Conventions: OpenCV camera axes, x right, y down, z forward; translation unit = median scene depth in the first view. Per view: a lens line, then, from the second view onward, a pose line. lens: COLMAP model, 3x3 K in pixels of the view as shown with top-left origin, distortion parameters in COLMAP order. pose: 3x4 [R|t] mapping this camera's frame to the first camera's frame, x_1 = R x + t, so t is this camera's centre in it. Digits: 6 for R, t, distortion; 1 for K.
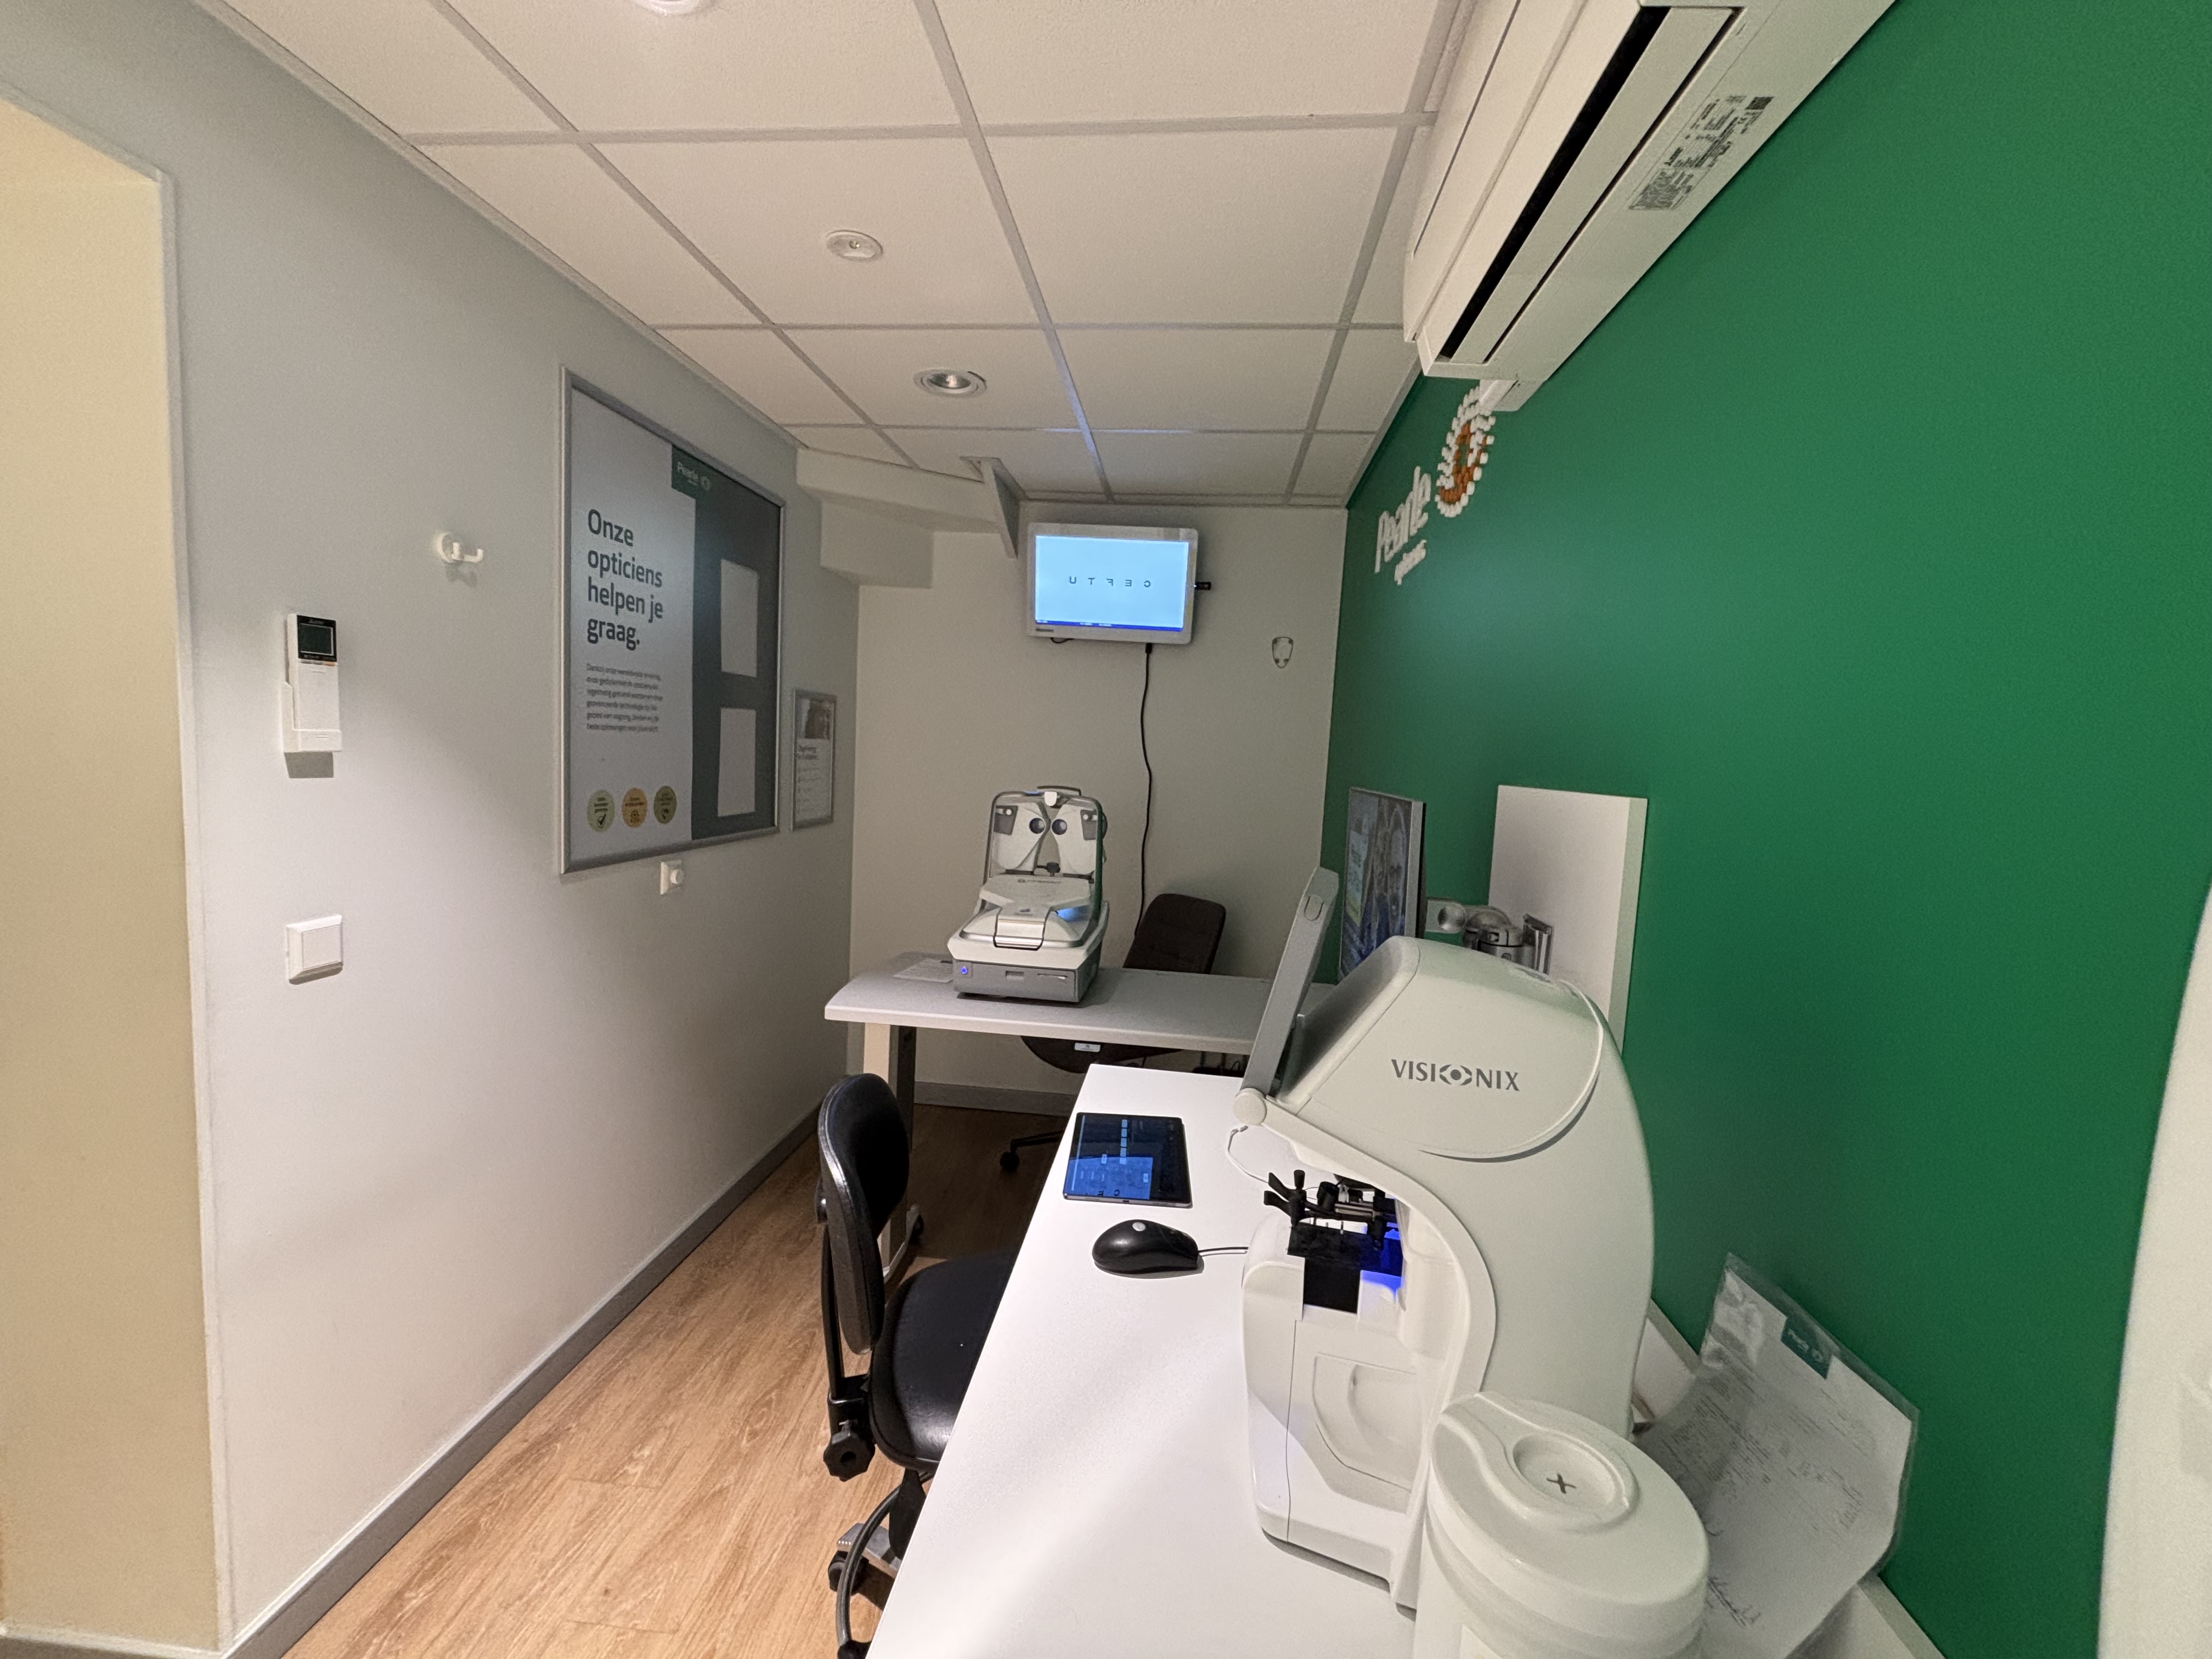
lens RADIAL K [[903.3, 0, 1113.5], [0, 903.3, 827.7], [0, 0, 1]] dist [-0.004754, 0.005401]
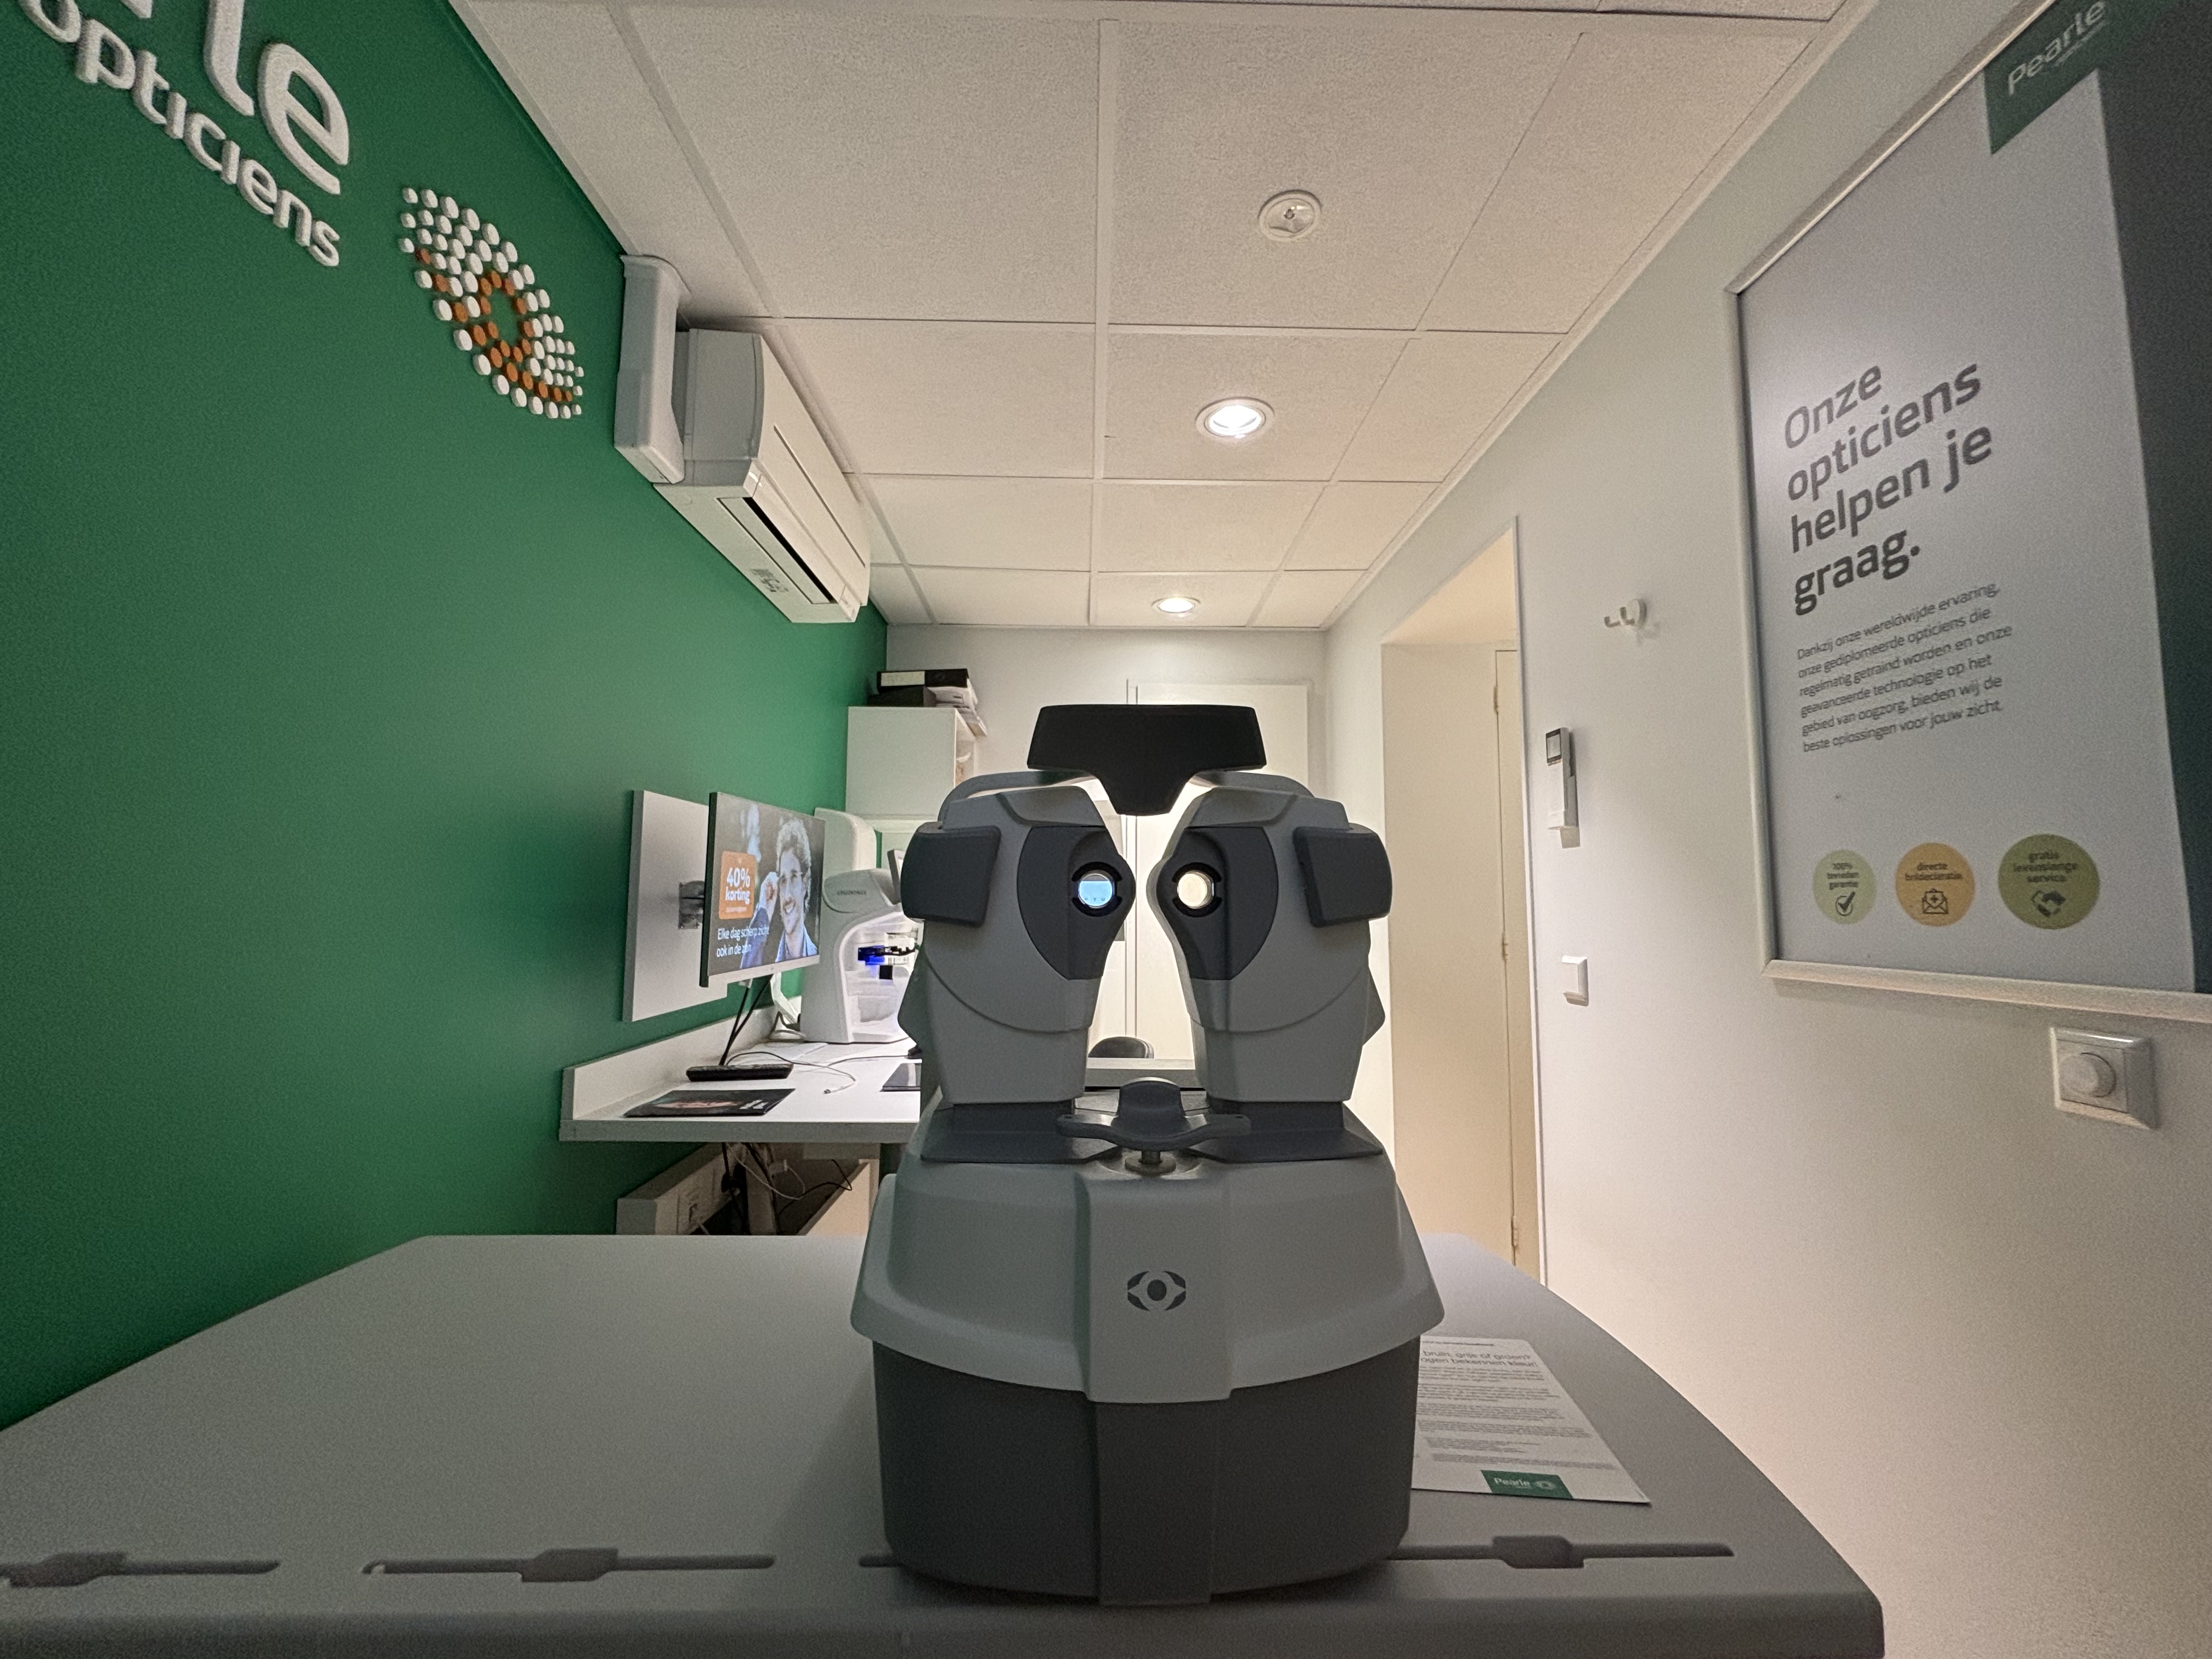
lens RADIAL K [[903.3, 0, 1113.5], [0, 903.3, 827.7], [0, 0, 1]] dist [-0.004754, 0.005401]
pose [[-0.990151, -0.066095, -0.123419, -0.036720], [-0.066082, 0.997805, -0.004206, -0.022183], [0.123426, 0.003991, -0.992346, 1.484725]]
